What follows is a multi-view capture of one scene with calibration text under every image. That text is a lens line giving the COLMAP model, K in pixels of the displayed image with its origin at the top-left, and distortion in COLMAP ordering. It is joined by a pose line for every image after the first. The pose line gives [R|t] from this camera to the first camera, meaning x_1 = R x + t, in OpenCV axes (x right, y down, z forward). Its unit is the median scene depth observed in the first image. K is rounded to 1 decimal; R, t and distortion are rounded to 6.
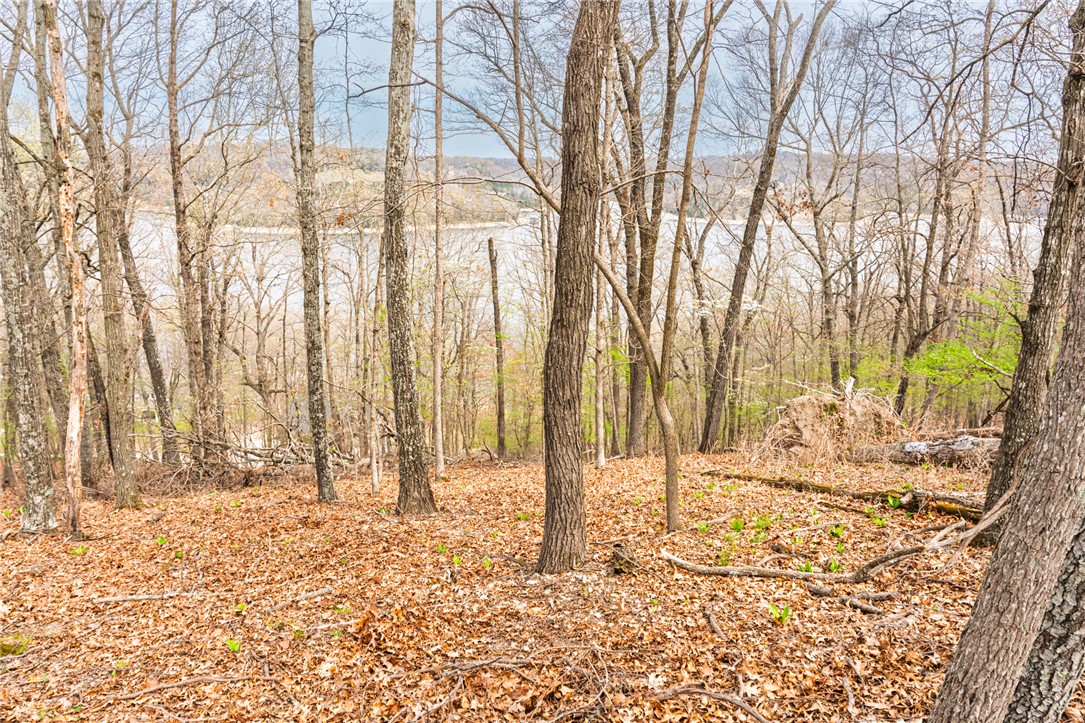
lens RADIAL K [[734.2, 0, 542.7], [0, 734.2, 362.6], [0, 0, 1]] dist [-0.016007, -0.001087]
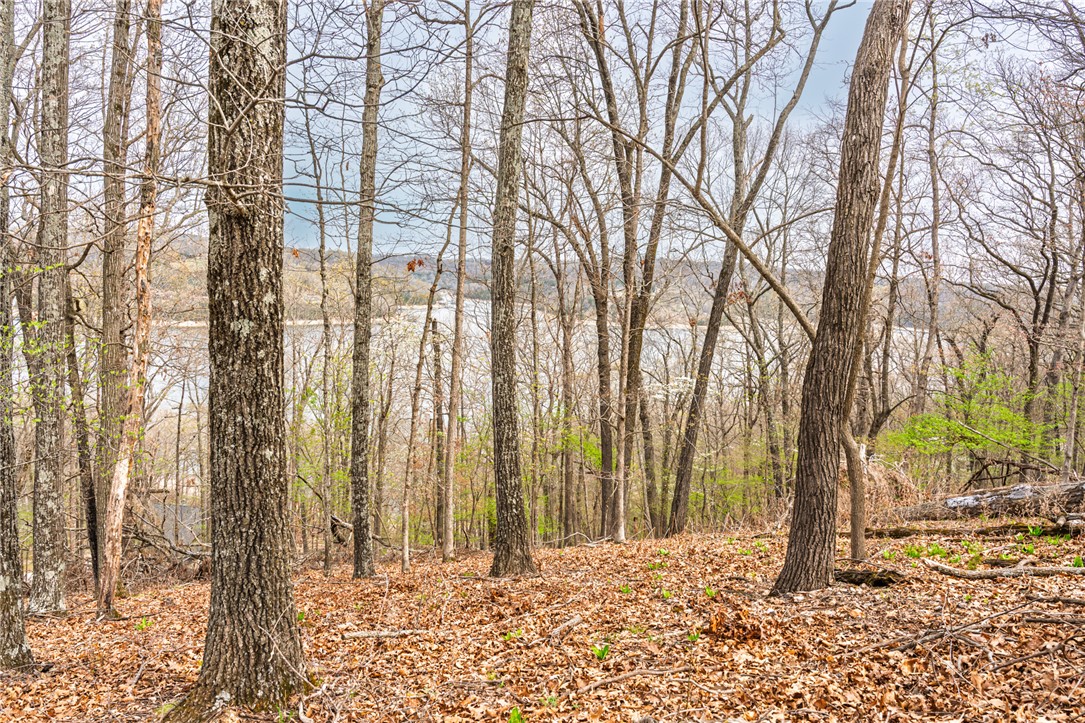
lens RADIAL K [[765.6, 0, 542.3], [0, 765.6, 361.6], [0, 0, 1]] dist [-0.010897, -0.000820]
pose [[0.986276, 0.014900, 0.164434, -0.283975], [0.008001, 0.990436, -0.137737, 0.070081], [-0.164914, 0.137163, 0.976724, 0.019282]]
